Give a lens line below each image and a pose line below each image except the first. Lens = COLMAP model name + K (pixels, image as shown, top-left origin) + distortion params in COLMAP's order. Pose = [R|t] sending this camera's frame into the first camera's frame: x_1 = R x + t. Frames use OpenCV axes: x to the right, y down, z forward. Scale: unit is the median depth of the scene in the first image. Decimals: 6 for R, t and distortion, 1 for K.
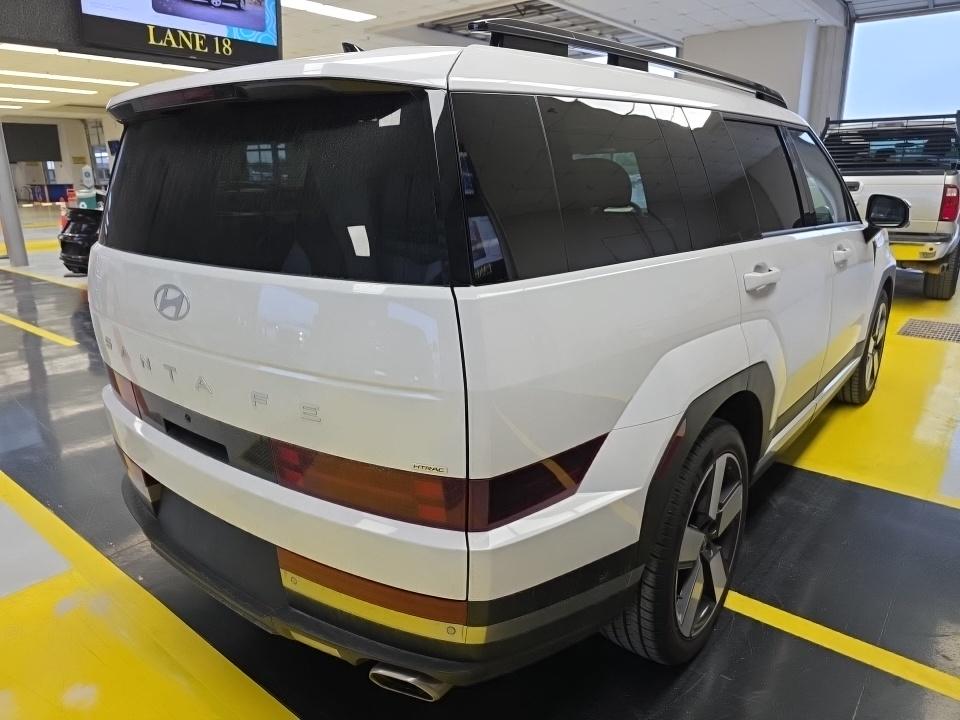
lens RADIAL K [[671.4, 0, 481.9], [0, 671.4, 363.6], [0, 0, 1]] dist [0.000522, -0.000286]
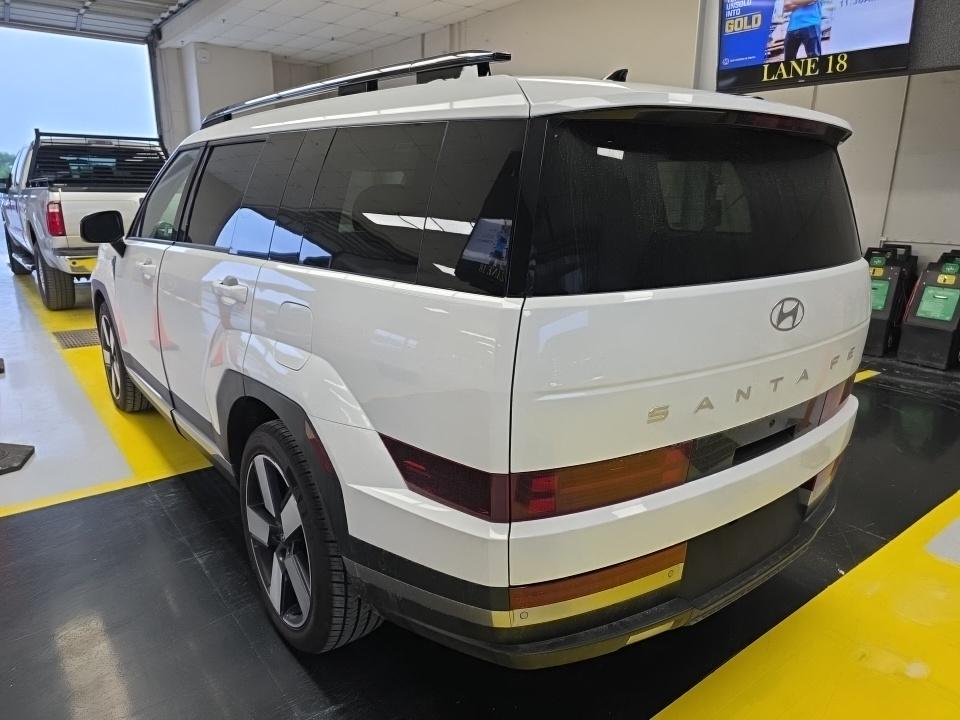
lens RADIAL K [[671.4, 0, 481.9], [0, 671.4, 363.6], [0, 0, 1]] dist [0.000522, -0.000286]
pose [[0.212846, -0.235588, 0.948259, -0.671623], [0.253765, 0.950523, 0.179191, -0.139546], [-0.943557, 0.202495, 0.262099, 0.500949]]
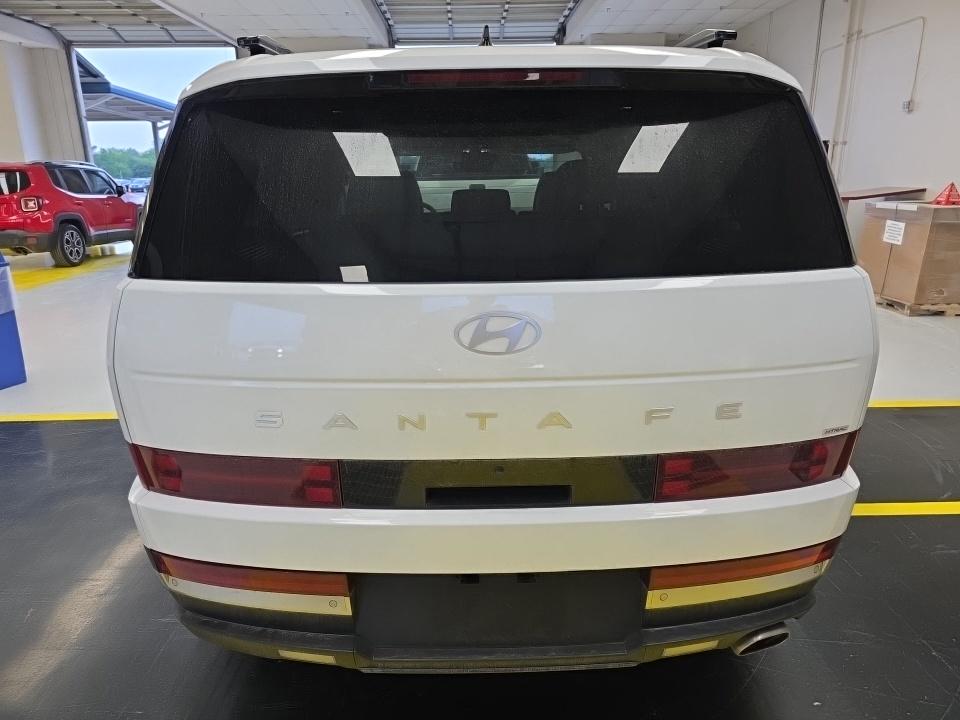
lens RADIAL K [[642.2, 0, 480.0], [0, 642.2, 360.0], [0, 0, 1]] dist [0.038386, -0.001171]
pose [[0.764162, -0.184078, 0.618200, -0.404495], [0.182571, 0.980947, 0.066414, -0.048559], [-0.618647, 0.062115, 0.783210, 0.168944]]
